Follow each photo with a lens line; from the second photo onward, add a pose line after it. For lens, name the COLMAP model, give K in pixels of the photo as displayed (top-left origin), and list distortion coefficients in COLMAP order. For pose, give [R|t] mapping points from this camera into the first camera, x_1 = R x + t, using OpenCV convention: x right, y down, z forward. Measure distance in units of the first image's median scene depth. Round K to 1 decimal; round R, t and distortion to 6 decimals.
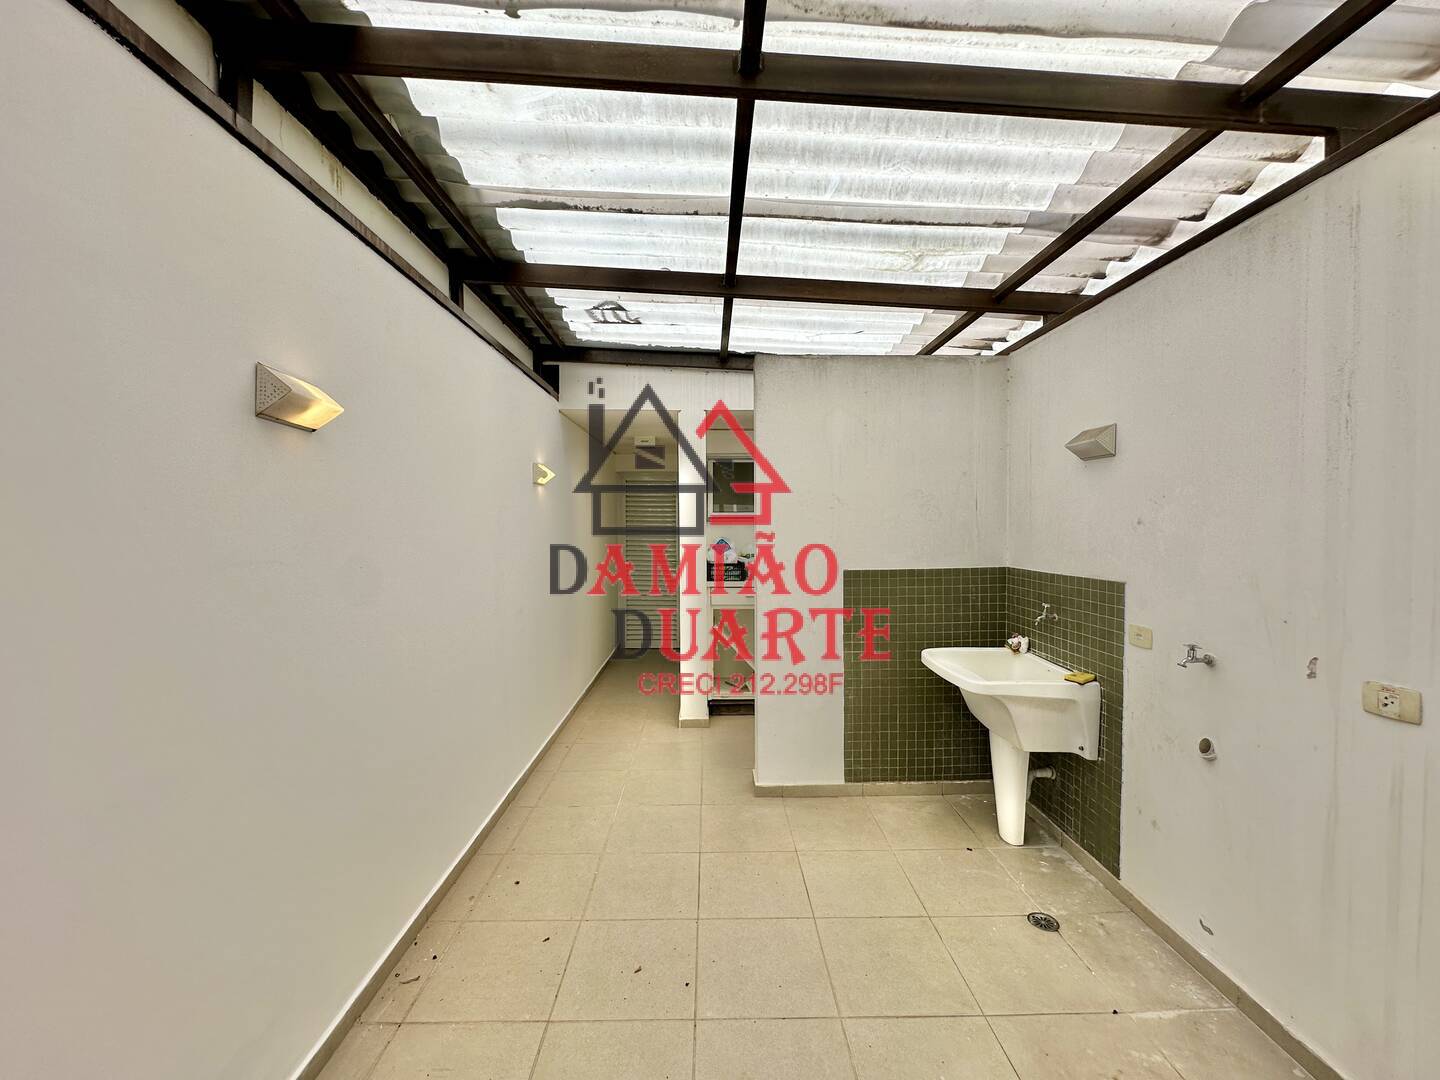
lens RADIAL K [[576.4, 0, 724.0], [0, 576.4, 532.0], [0, 0, 1]] dist [-0.005645, 0.001834]
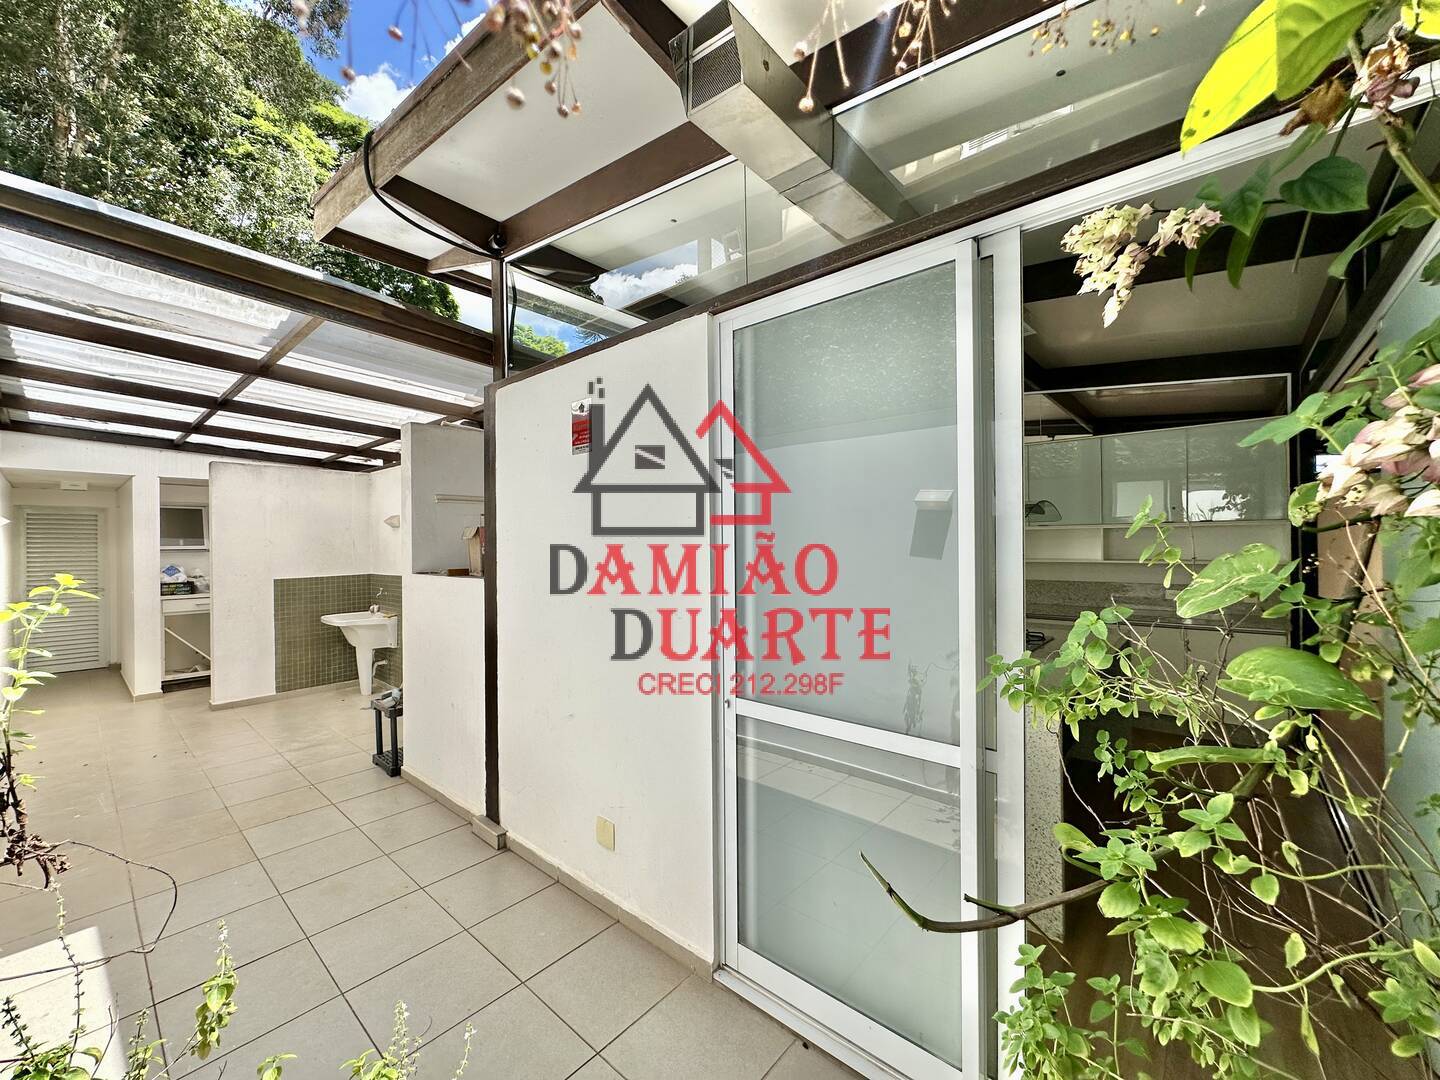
lens RADIAL K [[576.4, 0, 718.3], [0, 576.4, 538.3], [0, 0, 1]] dist [-0.005645, 0.001834]
pose [[0.686460, 0.002164, 0.727164, -0.160490], [0.013737, 0.999779, -0.015943, -0.016330], [-0.727037, 0.020933, 0.686279, -1.329971]]
